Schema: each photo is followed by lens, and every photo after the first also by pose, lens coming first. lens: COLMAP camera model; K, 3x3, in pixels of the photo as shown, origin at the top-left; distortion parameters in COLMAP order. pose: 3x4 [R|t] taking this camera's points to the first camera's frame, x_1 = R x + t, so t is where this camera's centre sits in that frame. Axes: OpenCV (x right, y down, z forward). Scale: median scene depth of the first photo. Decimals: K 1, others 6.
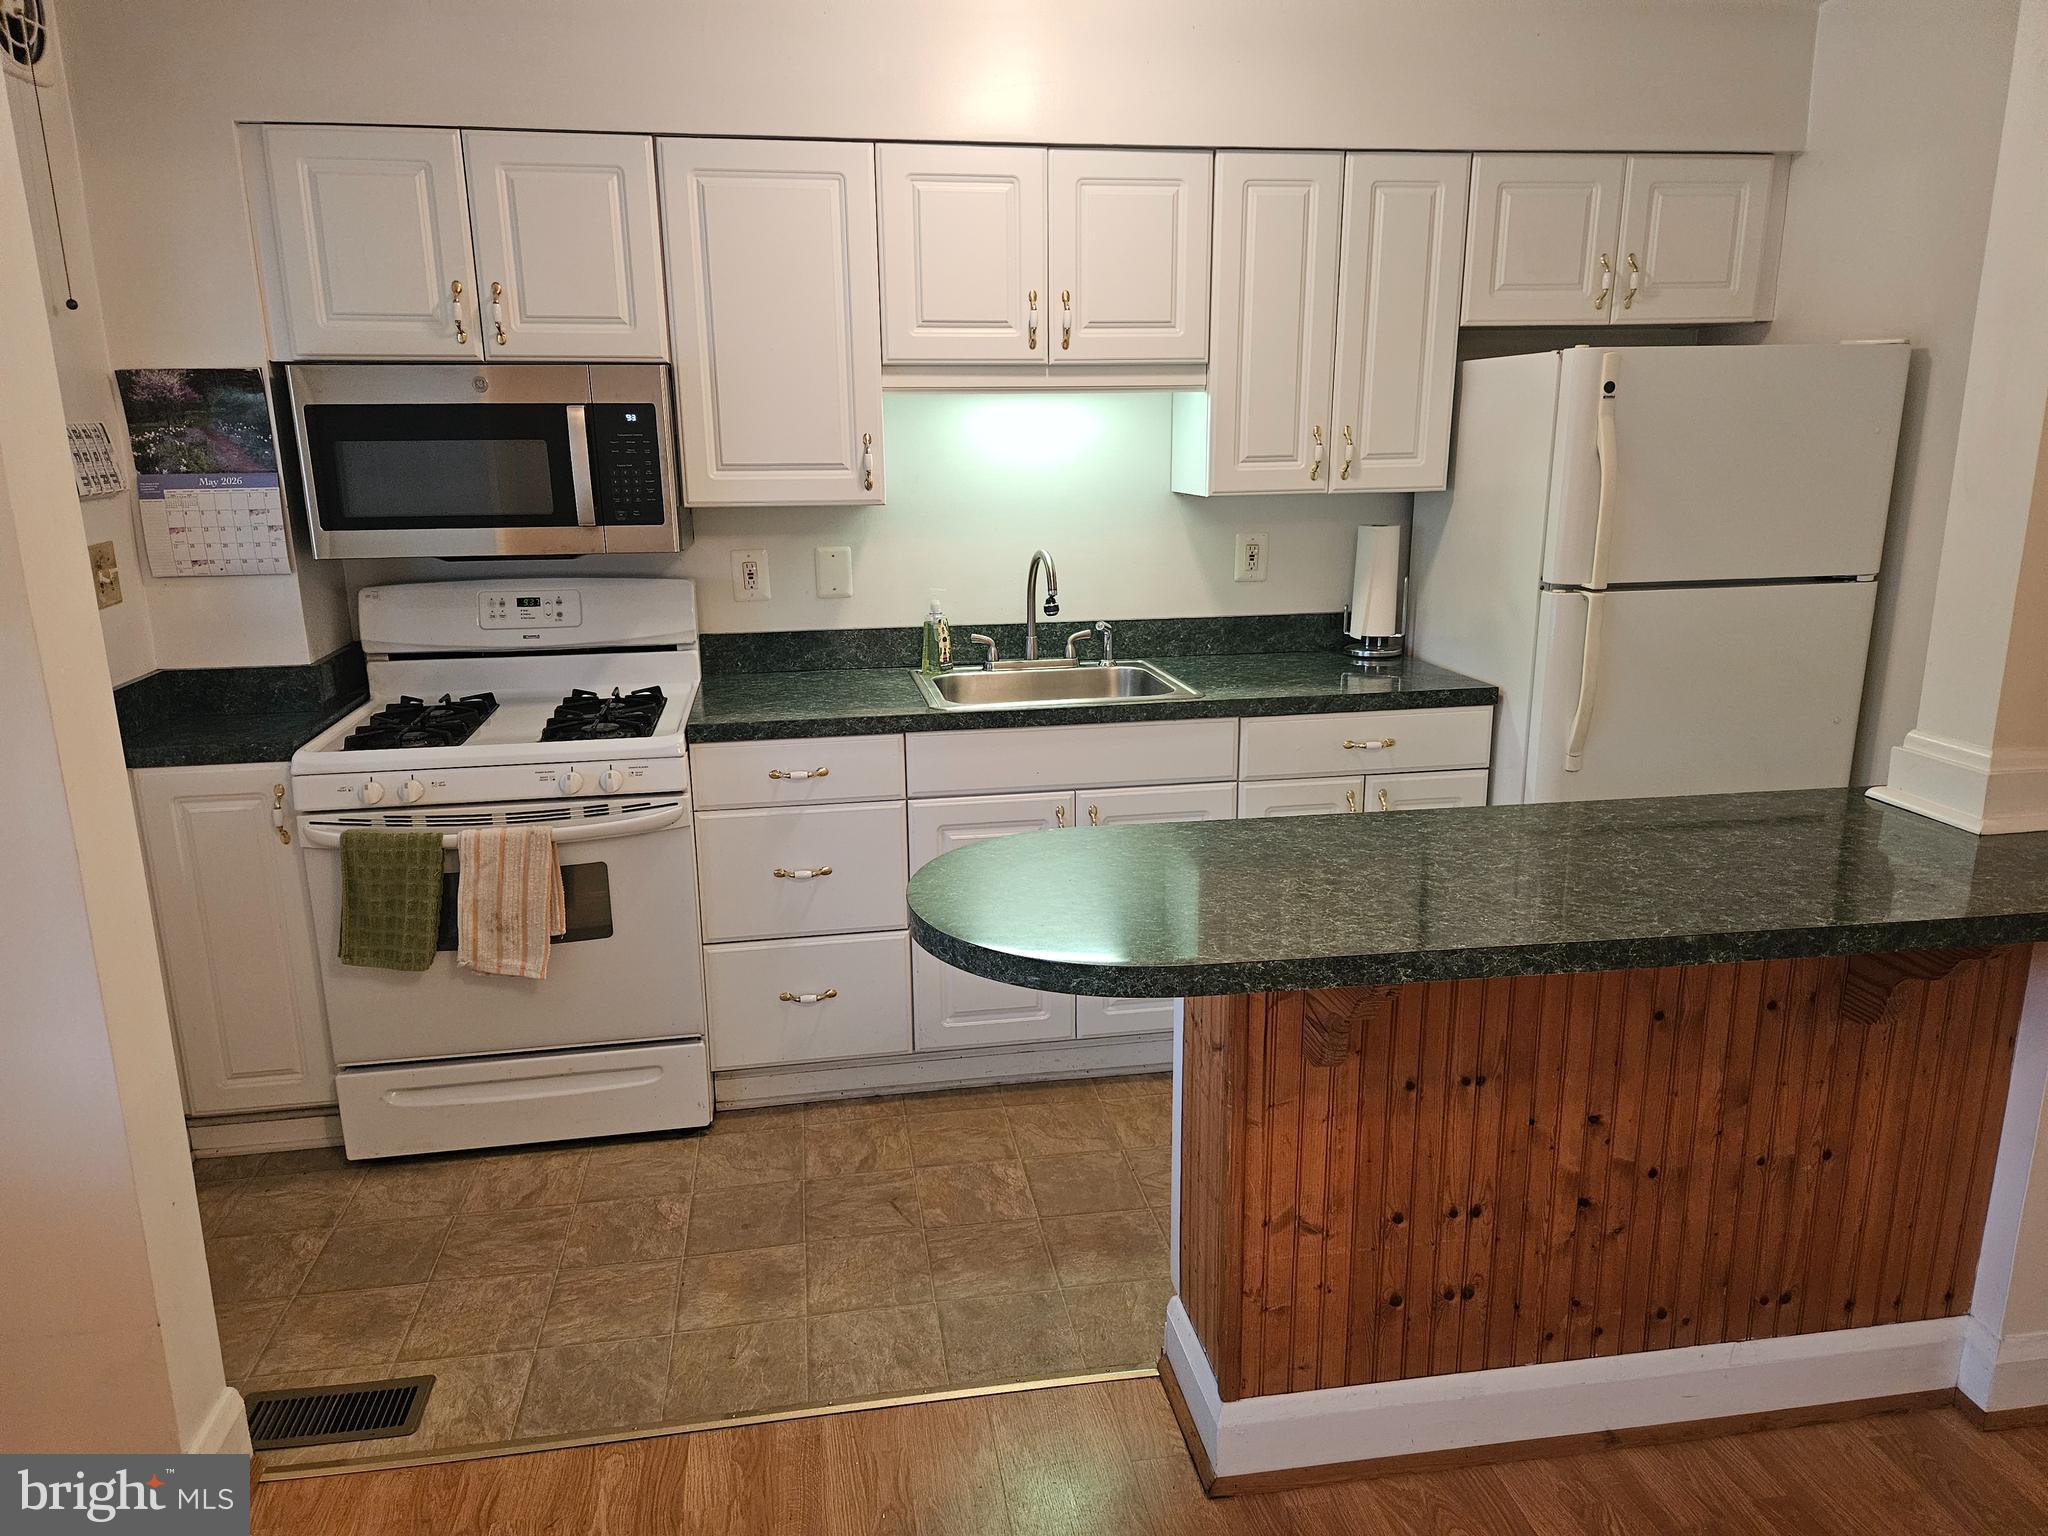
lens RADIAL K [[1388.6, 0, 1033.7], [0, 1388.6, 760.2], [0, 0, 1]] dist [0.054779, -0.045086]
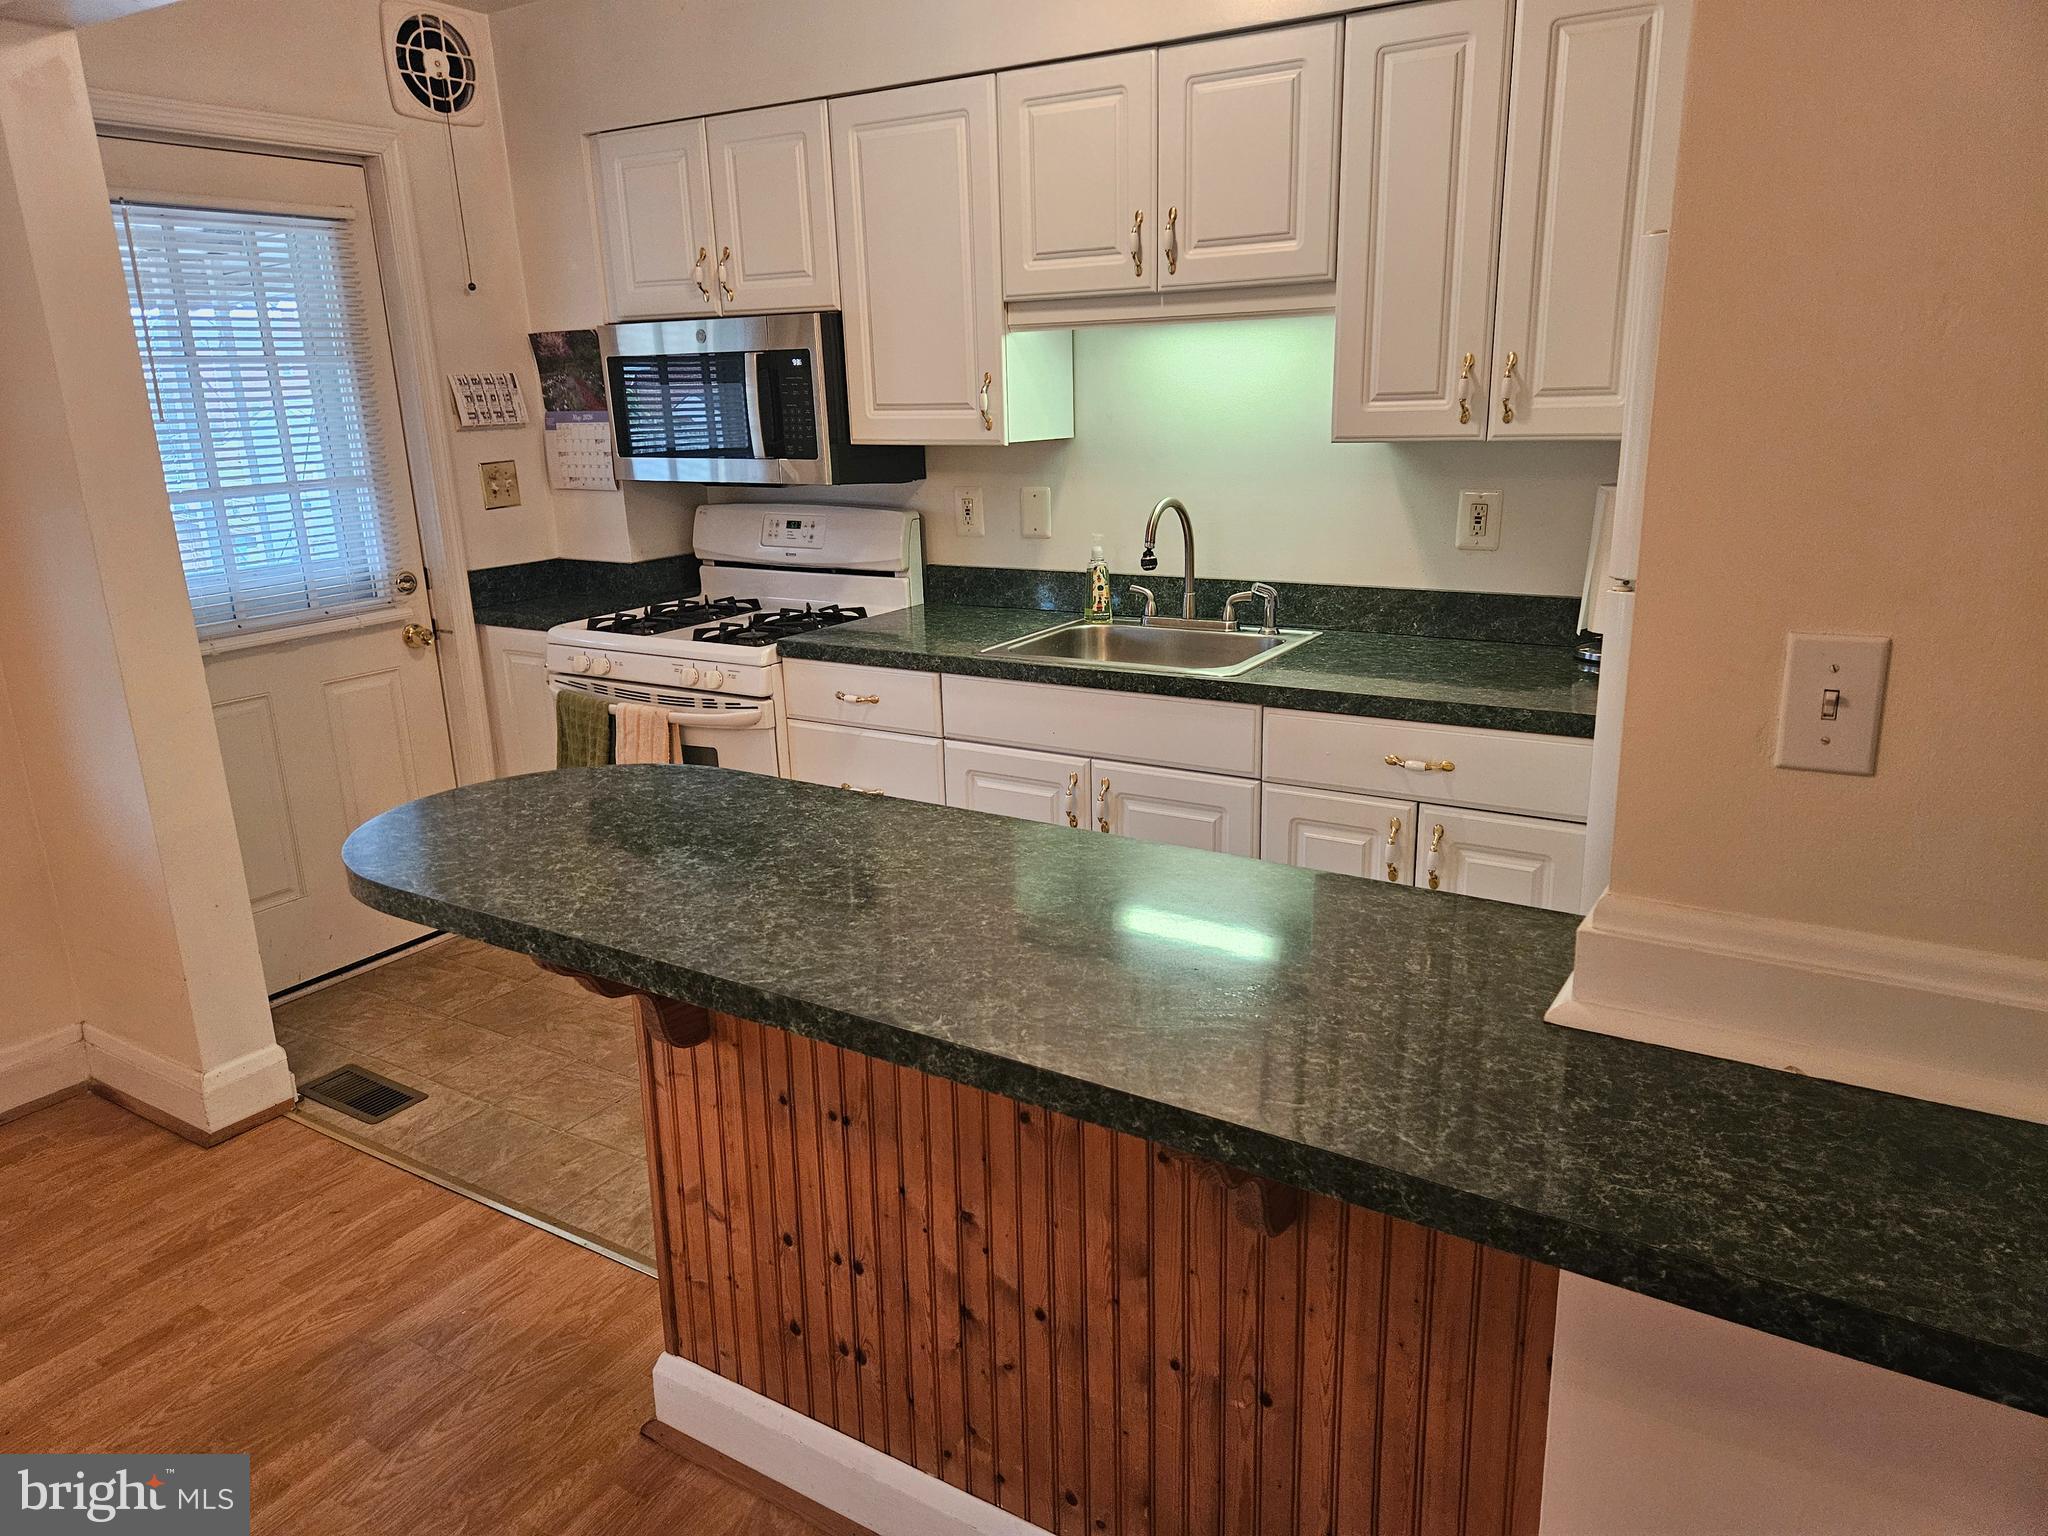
lens RADIAL K [[1388.6, 0, 1026.7], [0, 1388.6, 766.9], [0, 0, 1]] dist [0.054779, -0.045086]
pose [[0.749919, 0.168034, -0.639833, 0.621657], [-0.137303, 0.985676, 0.097935, -0.060425], [0.647124, 0.014408, 0.762249, 0.273470]]
